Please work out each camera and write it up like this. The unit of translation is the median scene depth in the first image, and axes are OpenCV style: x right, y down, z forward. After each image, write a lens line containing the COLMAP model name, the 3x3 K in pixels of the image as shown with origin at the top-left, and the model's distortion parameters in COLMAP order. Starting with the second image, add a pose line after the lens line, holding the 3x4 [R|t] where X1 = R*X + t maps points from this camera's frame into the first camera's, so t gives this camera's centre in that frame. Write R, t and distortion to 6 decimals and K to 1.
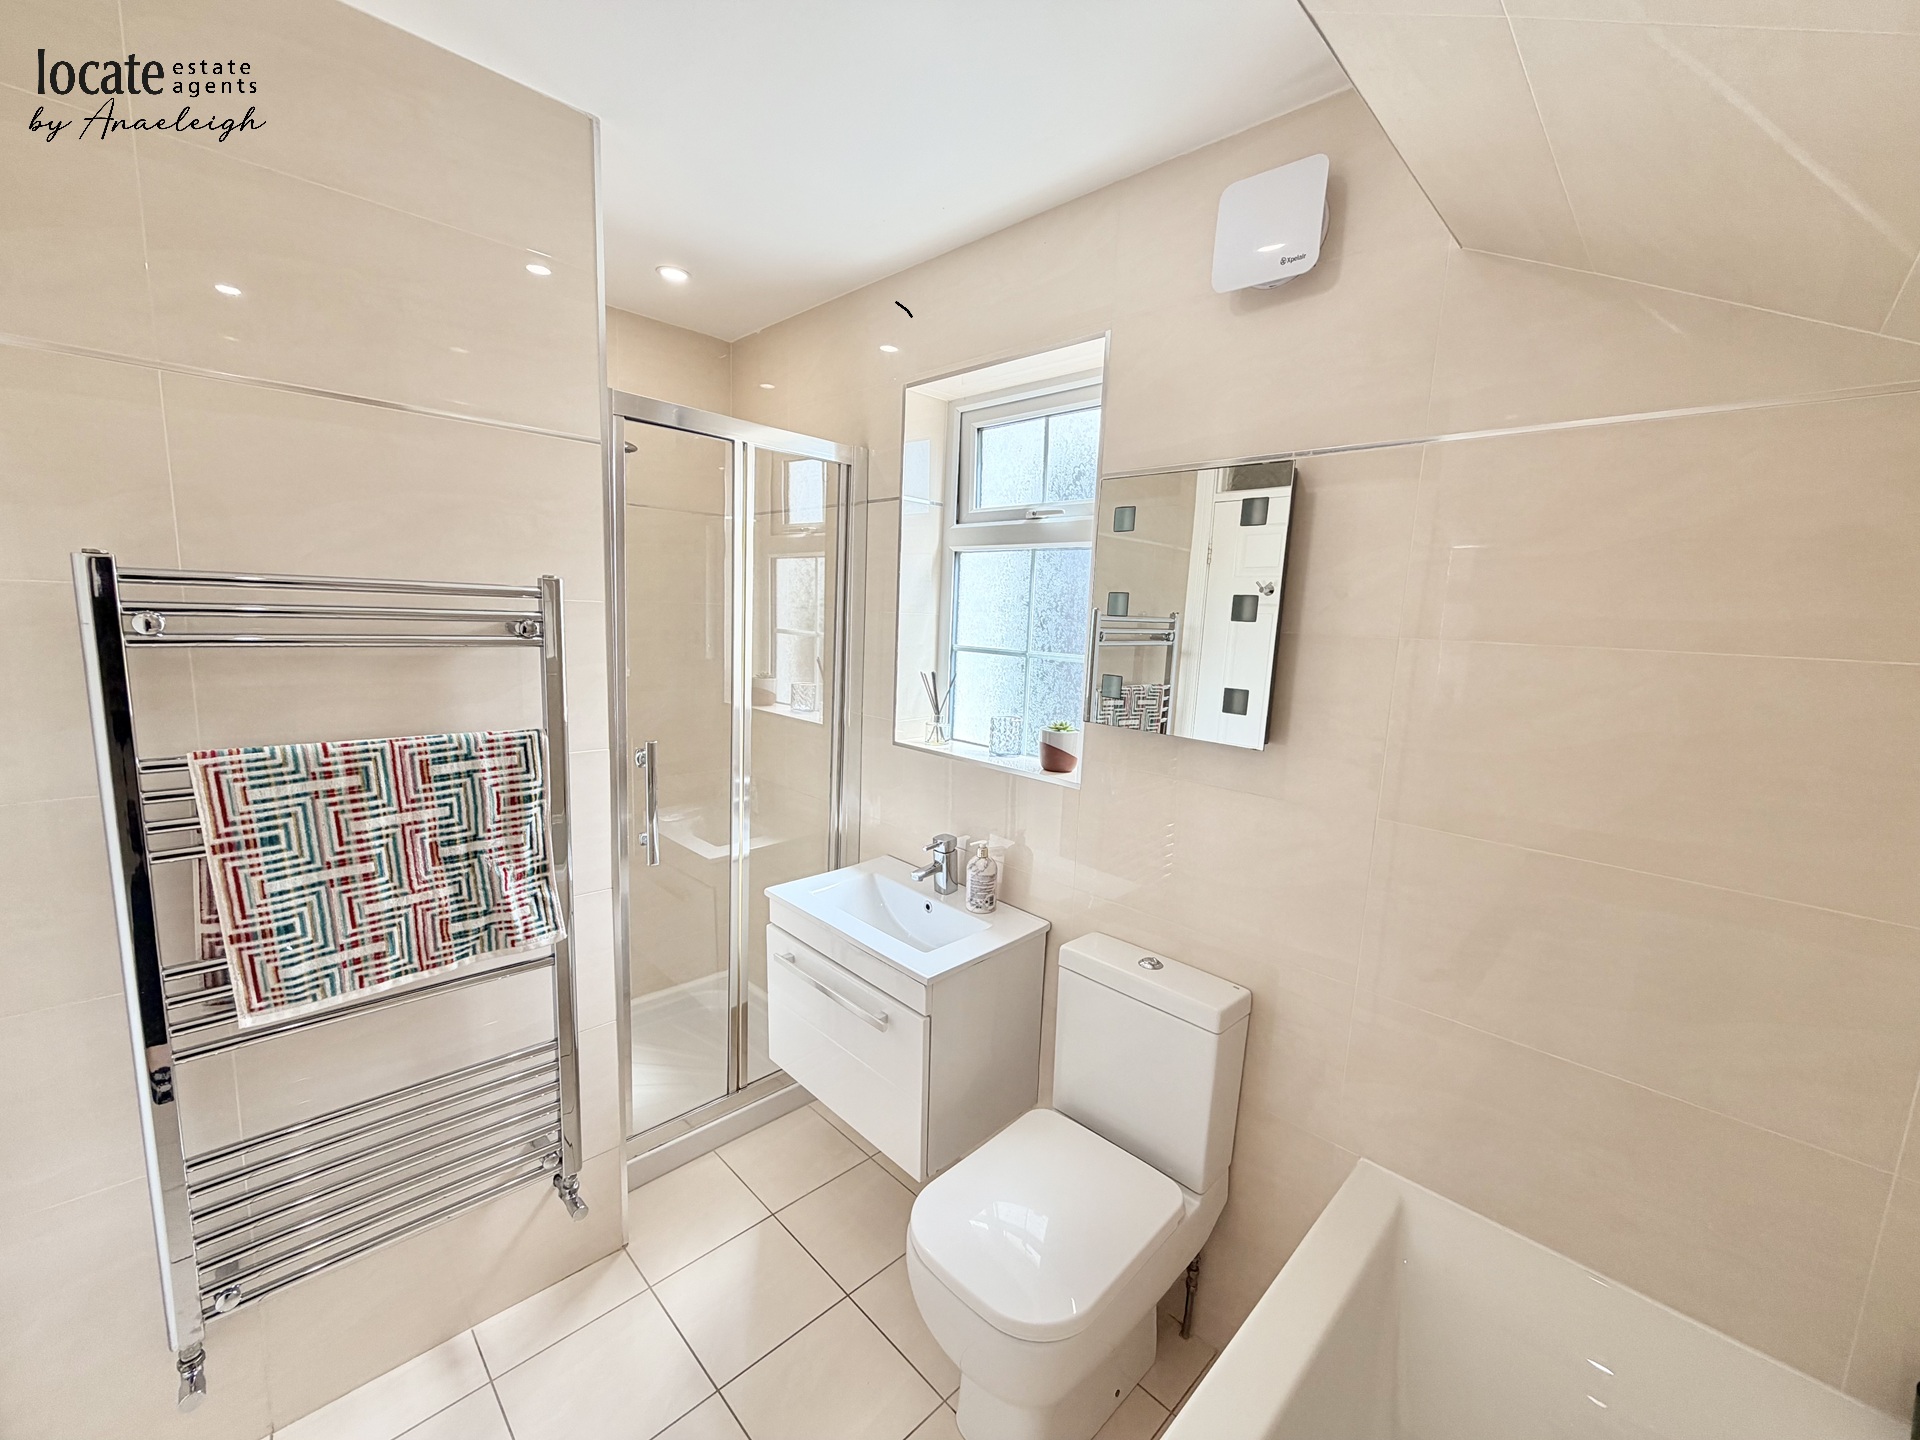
lens RADIAL K [[764.0, 0, 959.8], [0, 764.0, 722.6], [0, 0, 1]] dist [-0.001044, 0.000401]
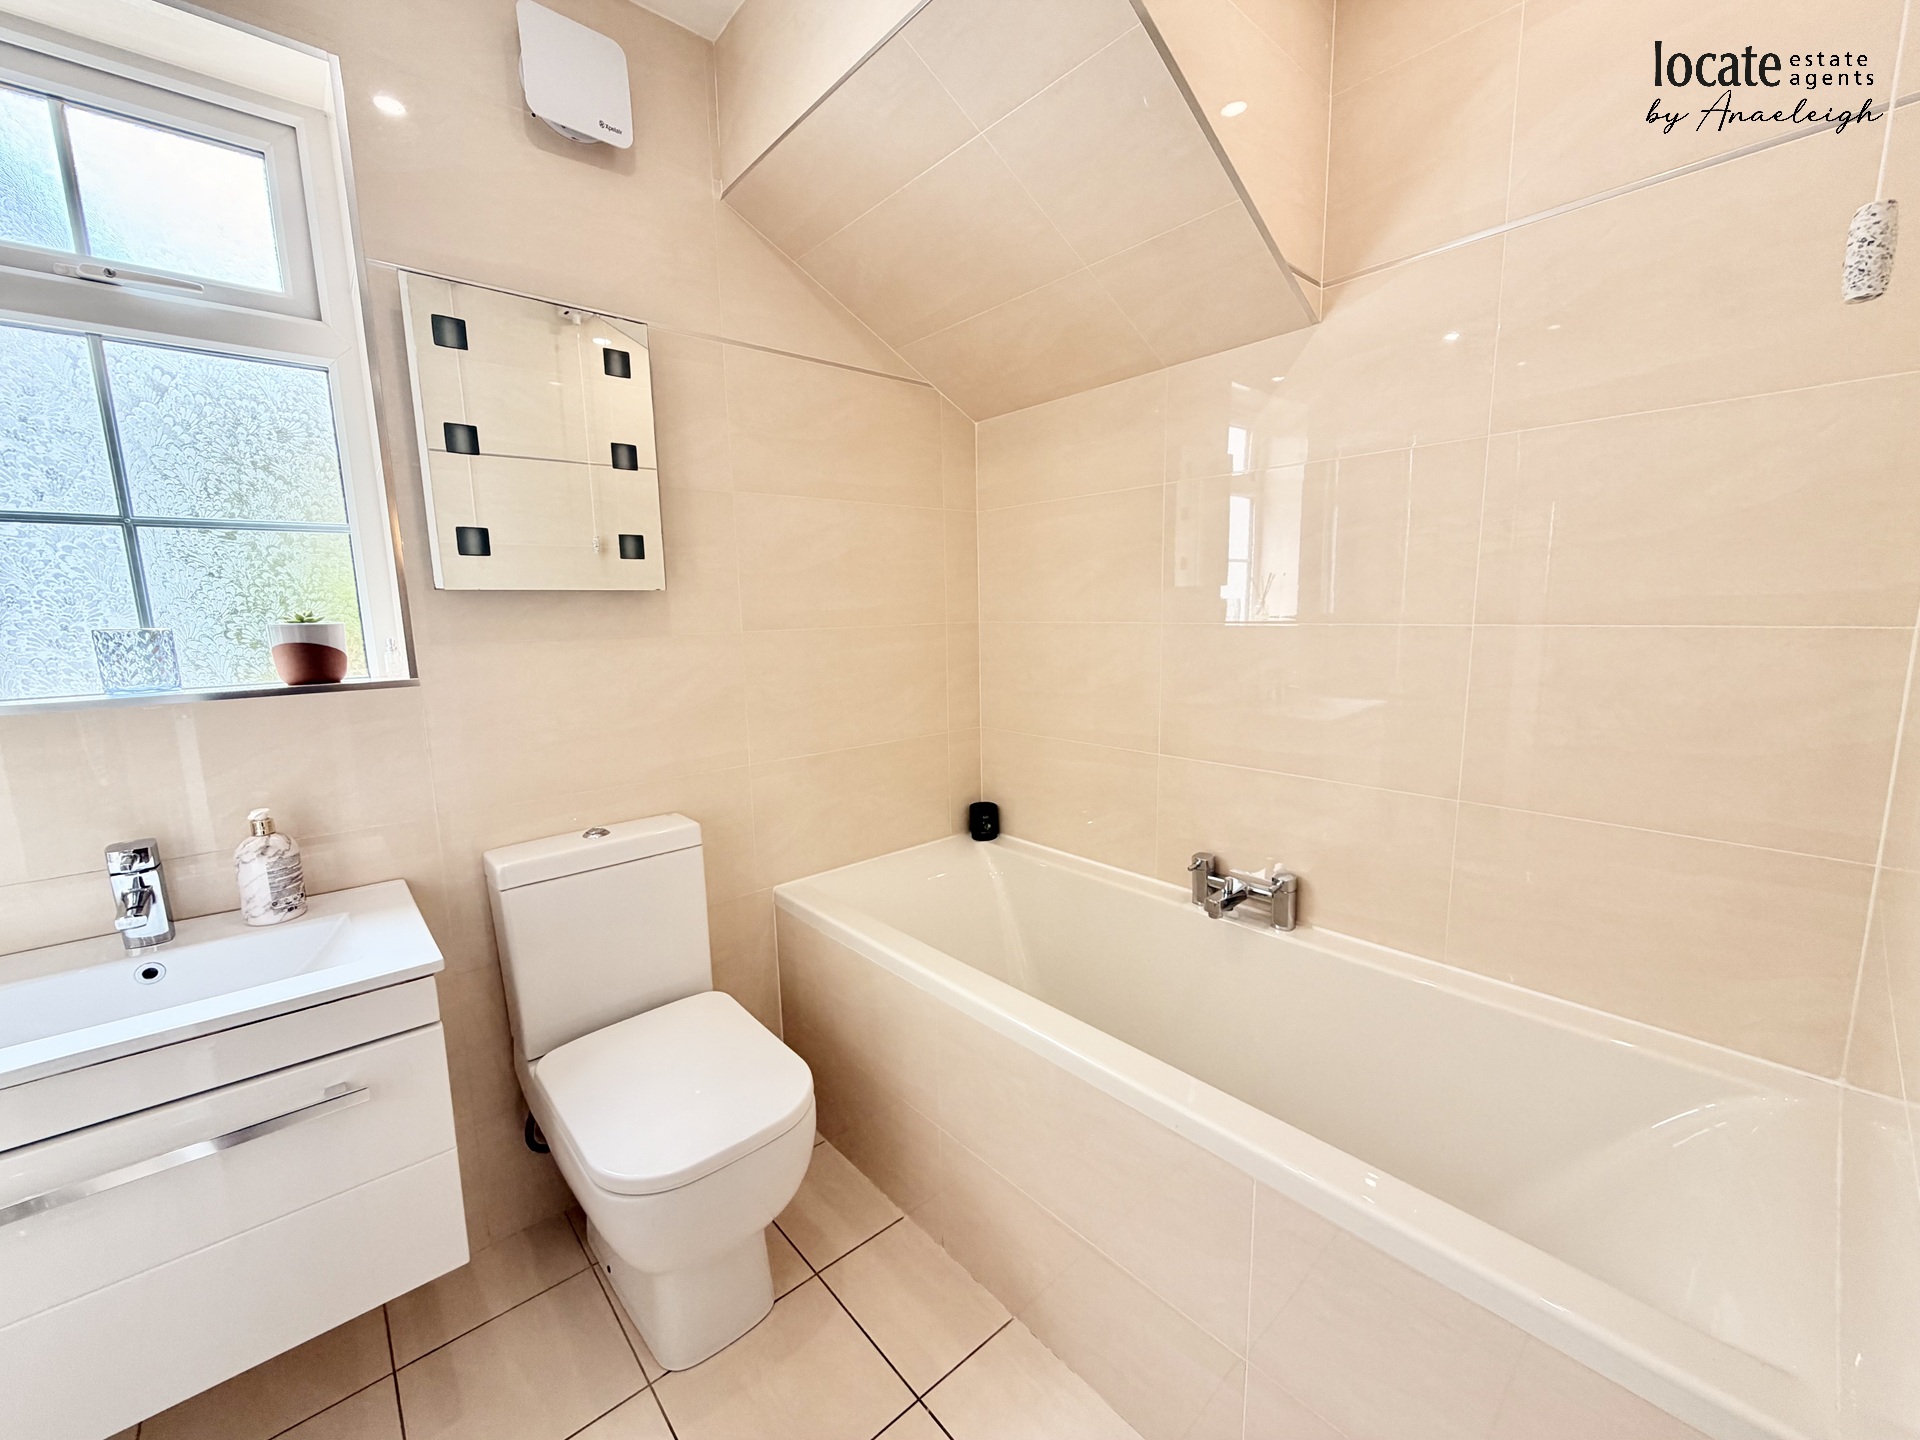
lens RADIAL K [[764.0, 0, 961.2], [0, 764.0, 724.9], [0, 0, 1]] dist [-0.001044, 0.000401]
pose [[0.060438, -0.193023, 0.979331, -0.511013], [0.171972, 0.968467, 0.180269, 0.072568], [-0.983246, 0.157522, 0.091727, 0.358136]]
